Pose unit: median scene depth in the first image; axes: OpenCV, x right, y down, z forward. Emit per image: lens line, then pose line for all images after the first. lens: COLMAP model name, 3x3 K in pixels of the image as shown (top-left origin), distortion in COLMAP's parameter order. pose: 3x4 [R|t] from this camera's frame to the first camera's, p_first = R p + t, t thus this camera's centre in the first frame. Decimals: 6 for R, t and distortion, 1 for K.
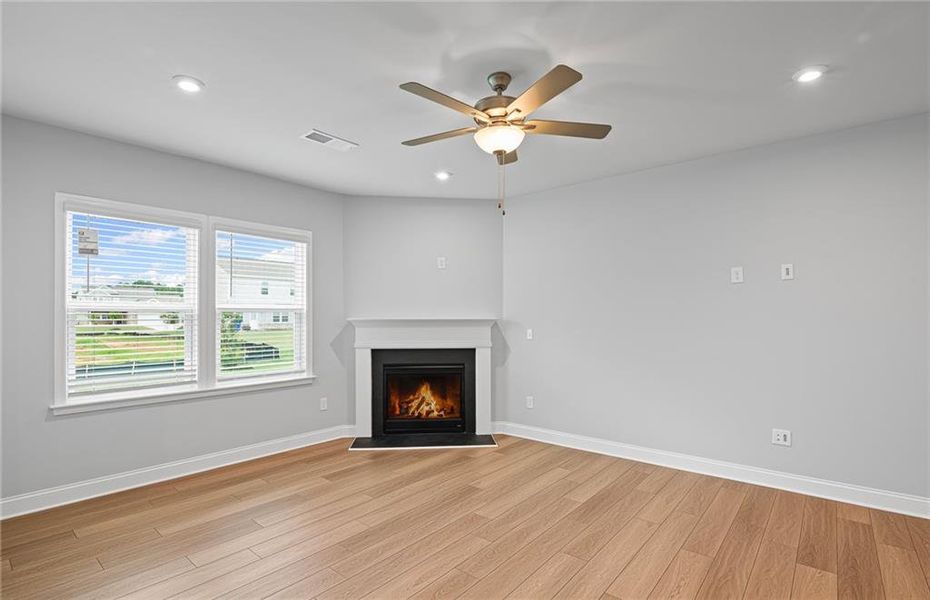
lens RADIAL K [[442.0, 0, 470.3], [0, 442.0, 318.0], [0, 0, 1]] dist [-0.001256, -0.000058]
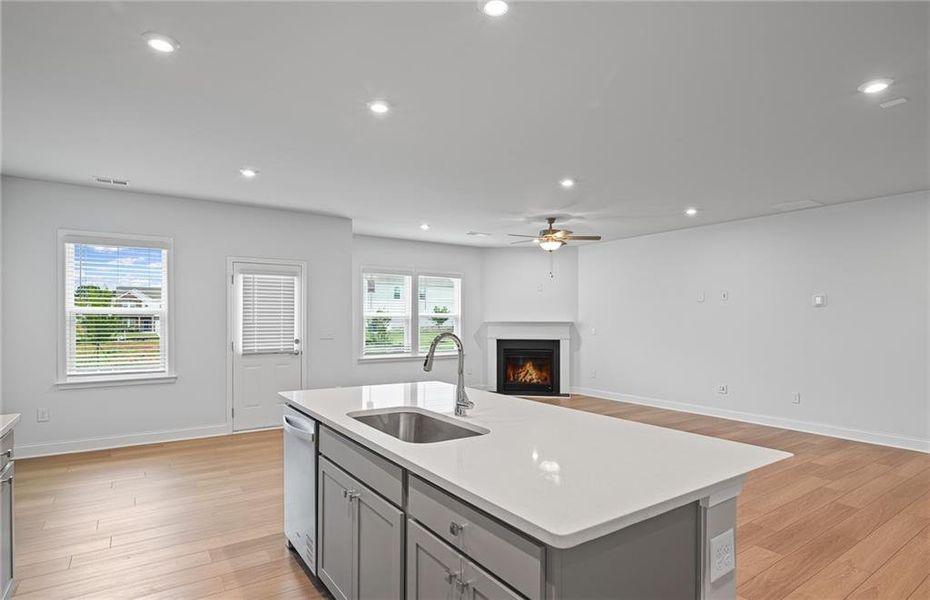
lens RADIAL K [[483.0, 0, 464.8], [0, 483.0, 316.5], [0, 0, 1]] dist [-0.045274, 0.000489]
pose [[0.962100, 0.001766, -0.272690, 0.156071], [-0.004202, 0.999956, -0.008349, 0.000131], [0.272664, 0.009179, 0.962066, -0.773243]]
